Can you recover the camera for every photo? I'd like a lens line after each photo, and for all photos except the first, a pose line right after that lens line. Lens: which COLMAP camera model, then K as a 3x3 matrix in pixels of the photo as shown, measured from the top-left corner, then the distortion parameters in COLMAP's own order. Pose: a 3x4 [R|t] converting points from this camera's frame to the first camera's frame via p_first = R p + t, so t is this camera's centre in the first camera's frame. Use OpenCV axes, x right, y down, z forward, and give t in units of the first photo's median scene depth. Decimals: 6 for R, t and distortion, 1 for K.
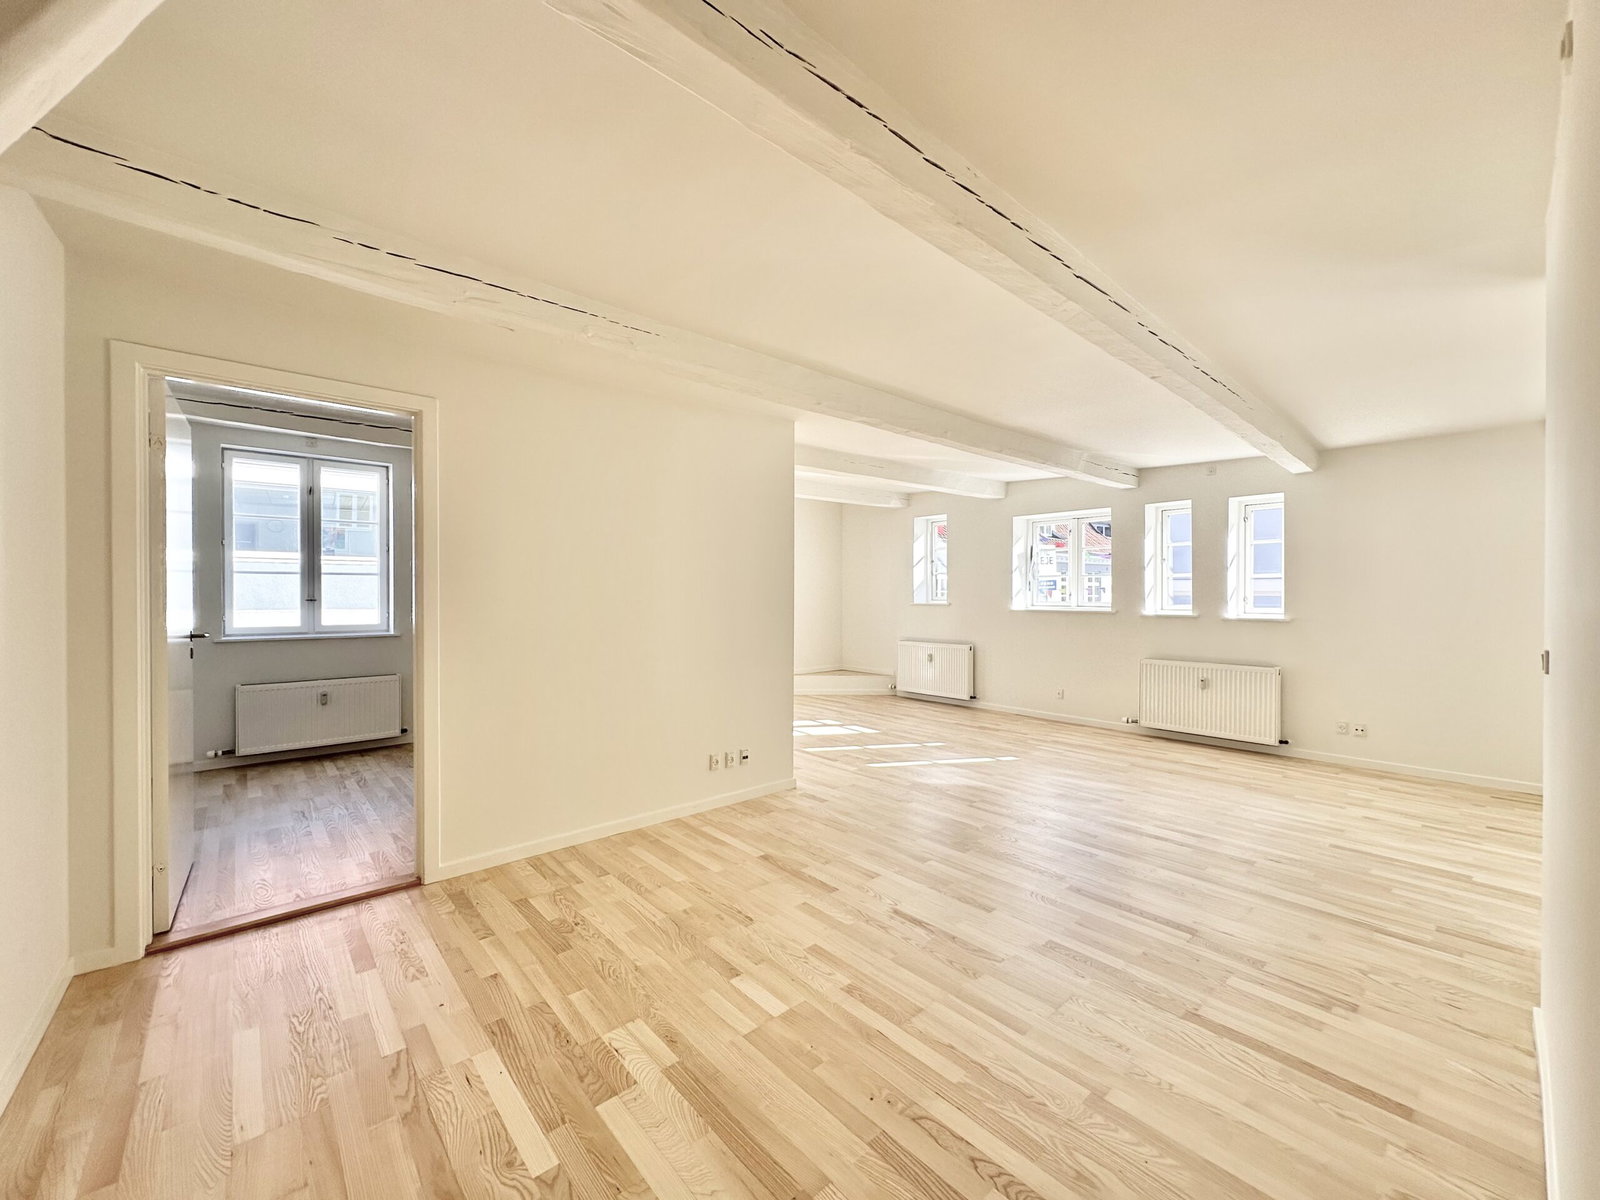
lens RADIAL K [[641.8, 0, 800.0], [0, 641.8, 600.0], [0, 0, 1]] dist [-0.004173, -0.000342]
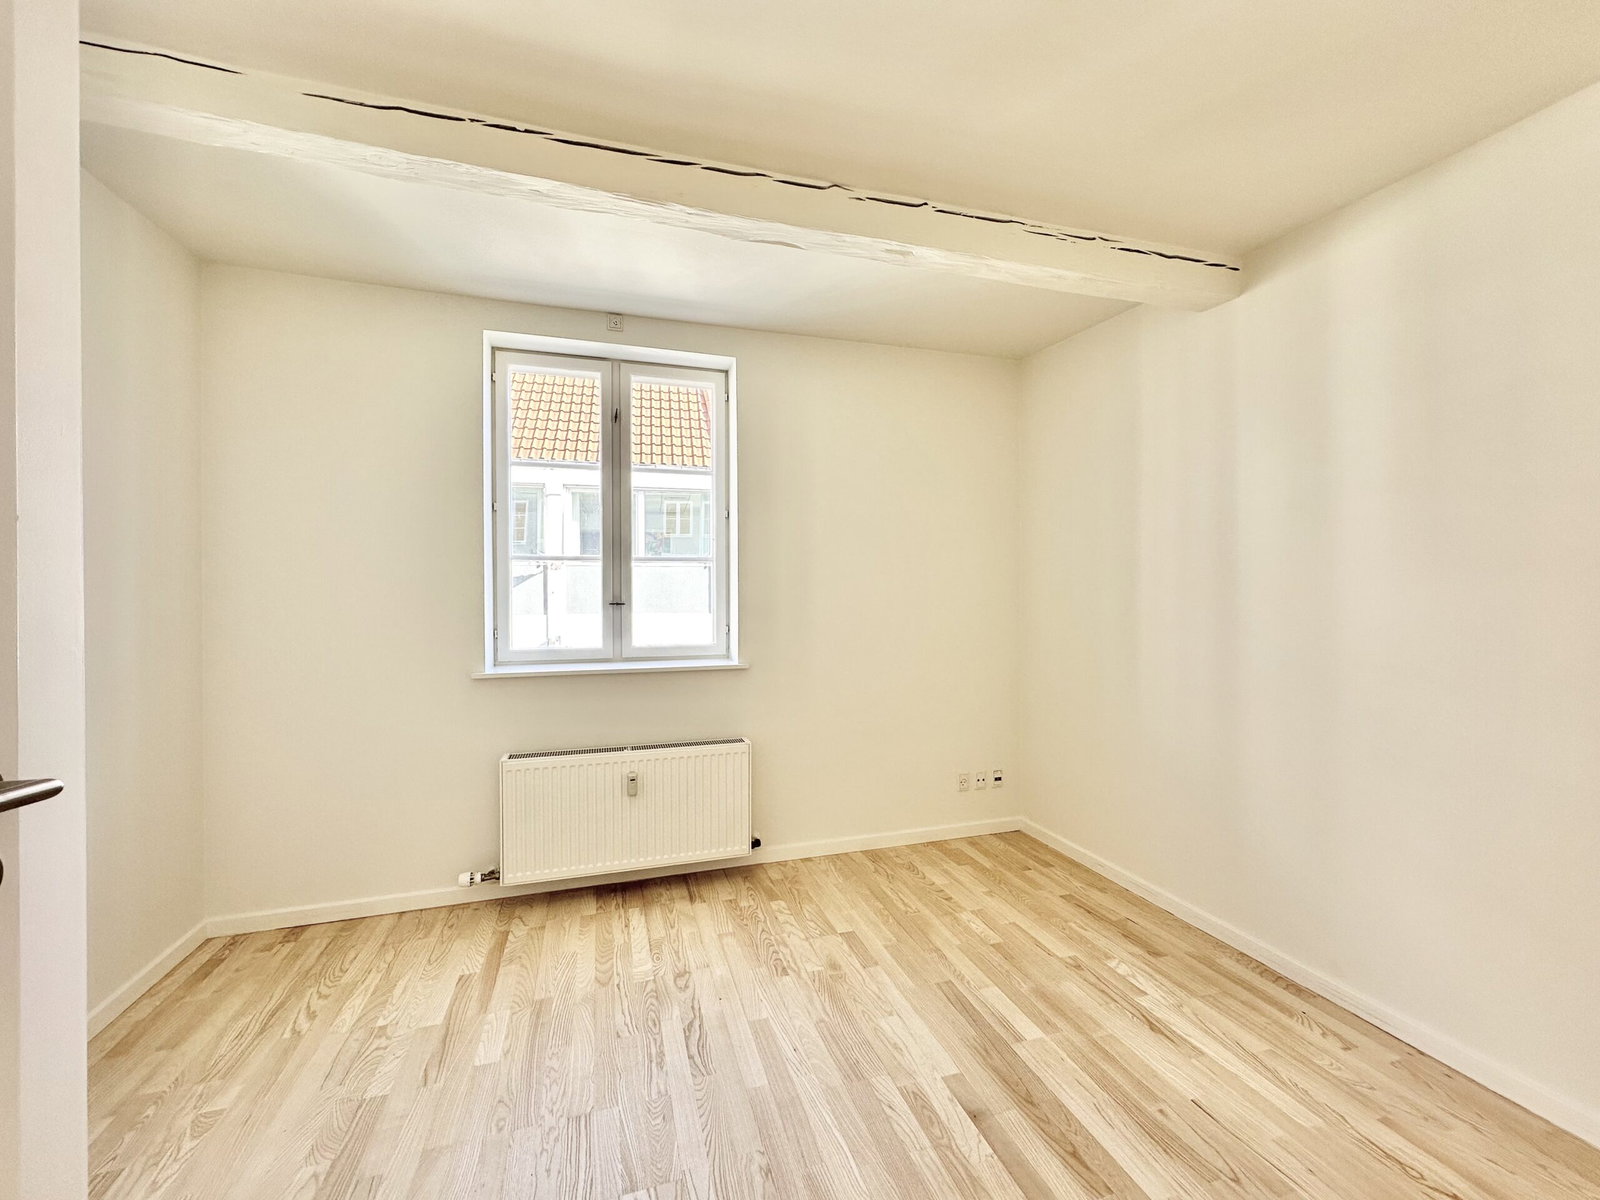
lens RADIAL K [[641.8, 0, 800.0], [0, 641.8, 600.0], [0, 0, 1]] dist [-0.004173, -0.000342]
pose [[0.912643, 0.005277, -0.408723, -2.123135], [-0.001800, 0.999959, 0.008892, -0.049092], [0.408753, -0.007380, 0.912615, 3.048026]]
